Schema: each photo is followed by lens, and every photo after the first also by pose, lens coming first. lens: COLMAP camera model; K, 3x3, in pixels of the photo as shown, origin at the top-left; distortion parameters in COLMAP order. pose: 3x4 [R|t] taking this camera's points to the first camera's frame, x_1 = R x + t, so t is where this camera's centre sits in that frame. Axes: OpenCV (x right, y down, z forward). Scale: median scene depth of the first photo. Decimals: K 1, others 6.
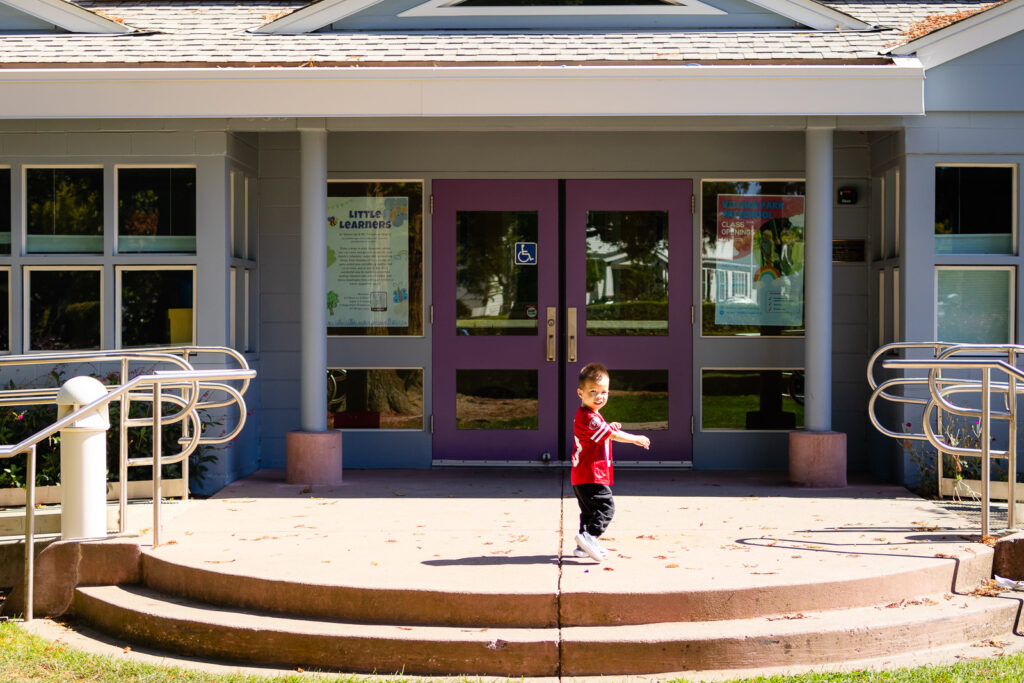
lens RADIAL K [[1748.3, 0, 512.0], [0, 1748.3, 341.5], [0, 0, 1]] dist [0.070853, -0.110590]
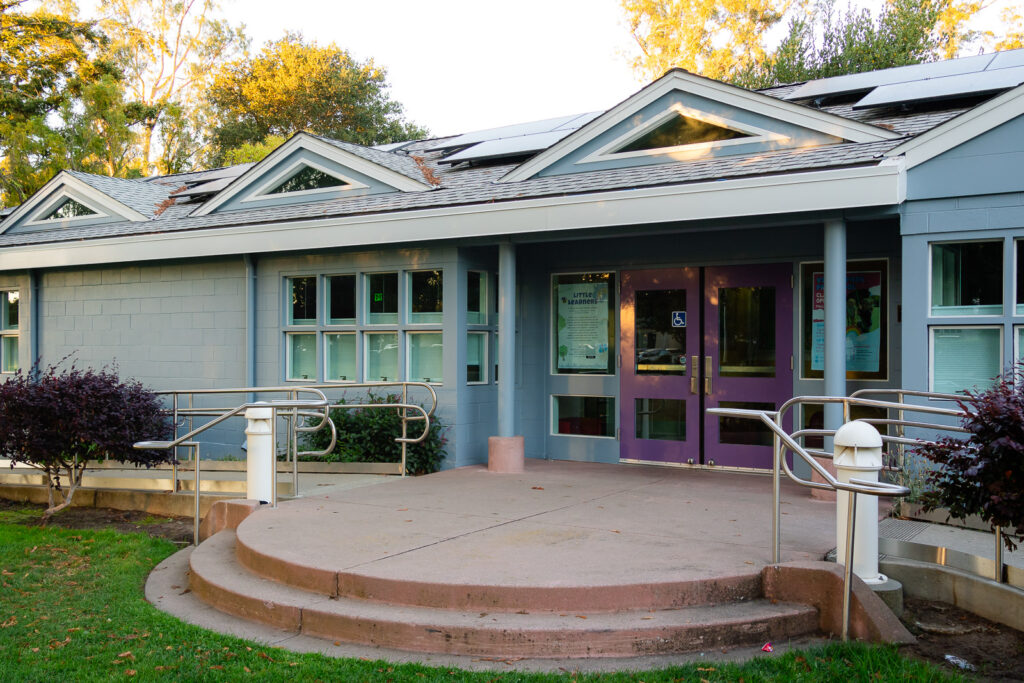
lens RADIAL K [[981.0, 0, 533.0], [0, 981.0, 344.4], [0, 0, 1]] dist [0.033205, 0.009575]
pose [[0.853846, -0.001450, -0.520524, 0.361424], [-0.010855, 0.999729, -0.020591, -0.012597], [0.520413, 0.023232, 0.853599, 0.270738]]
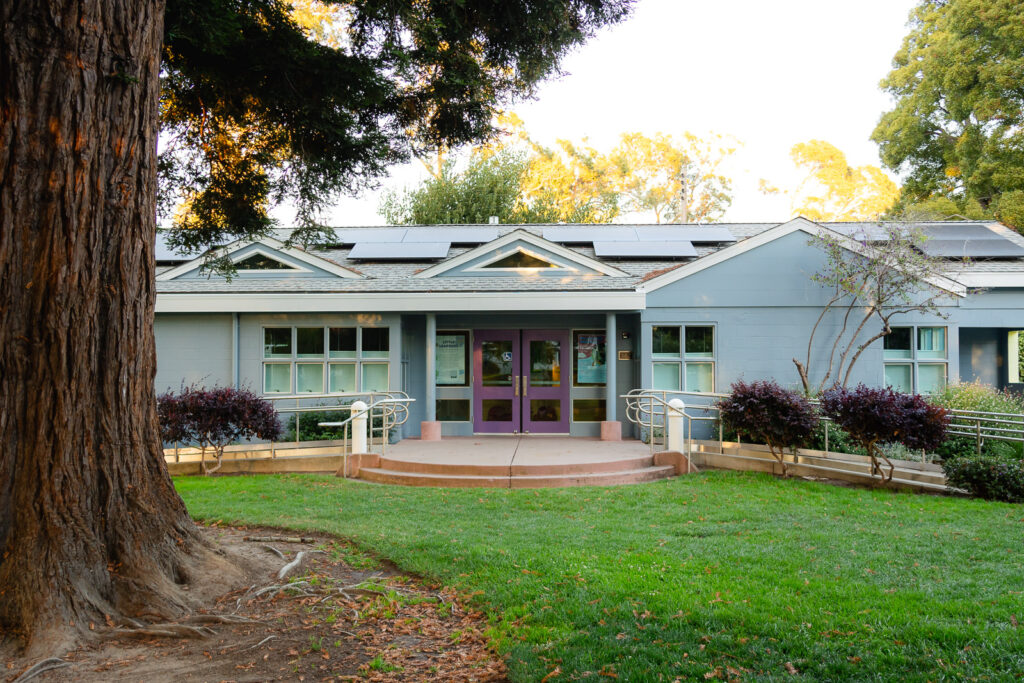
lens RADIAL K [[934.8, 0, 500.0], [0, 934.8, 348.4], [0, 0, 1]] dist [0.010436, 0.012440]
pose [[0.999765, -0.003439, -0.021415, 0.029287], [0.002536, 0.999112, -0.042065, -0.001877], [0.021540, 0.042001, 0.998885, -0.498085]]
